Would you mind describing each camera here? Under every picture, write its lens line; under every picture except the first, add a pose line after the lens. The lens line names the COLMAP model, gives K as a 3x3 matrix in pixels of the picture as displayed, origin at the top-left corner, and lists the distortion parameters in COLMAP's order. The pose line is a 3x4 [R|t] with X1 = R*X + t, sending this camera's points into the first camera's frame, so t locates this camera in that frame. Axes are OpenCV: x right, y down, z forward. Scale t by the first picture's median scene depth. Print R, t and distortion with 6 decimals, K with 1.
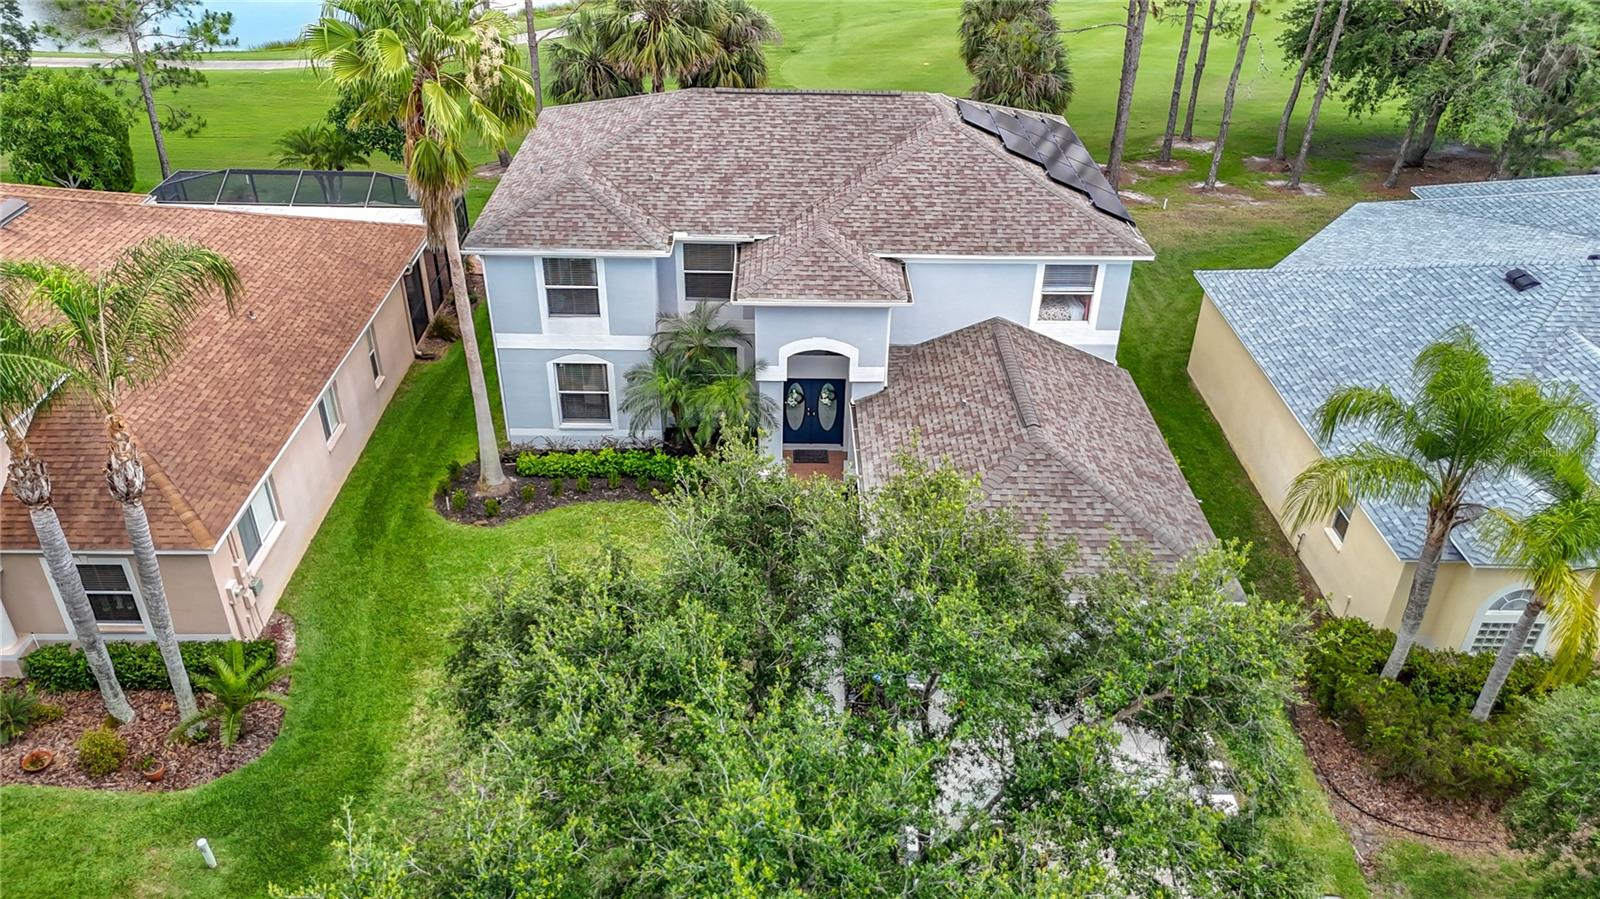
lens RADIAL K [[1192.7, 0, 802.3], [0, 1192.7, 444.3], [0, 0, 1]] dist [0.059394, -0.071364]
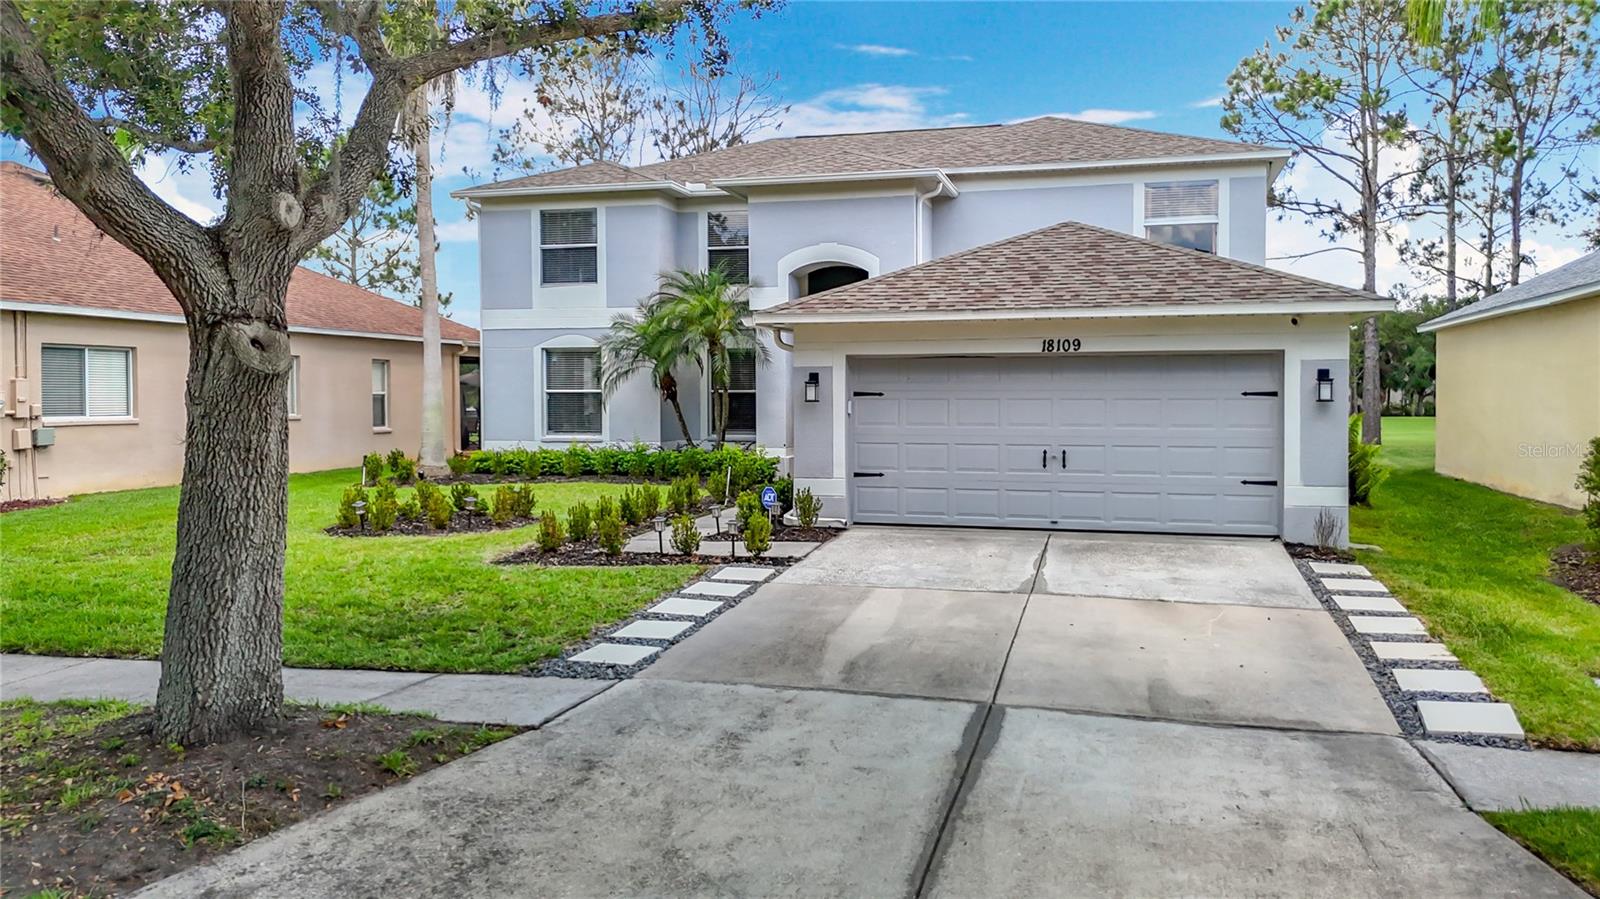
lens RADIAL K [[1192.7, 0, 841.8], [0, 1192.7, 431.2], [0, 0, 1]] dist [0.059394, -0.071364]
pose [[0.968243, -0.013237, -0.249661, 0.198402], [-0.115969, 0.860890, -0.495398, 0.368748], [0.221488, 0.508619, 0.832016, 0.396514]]
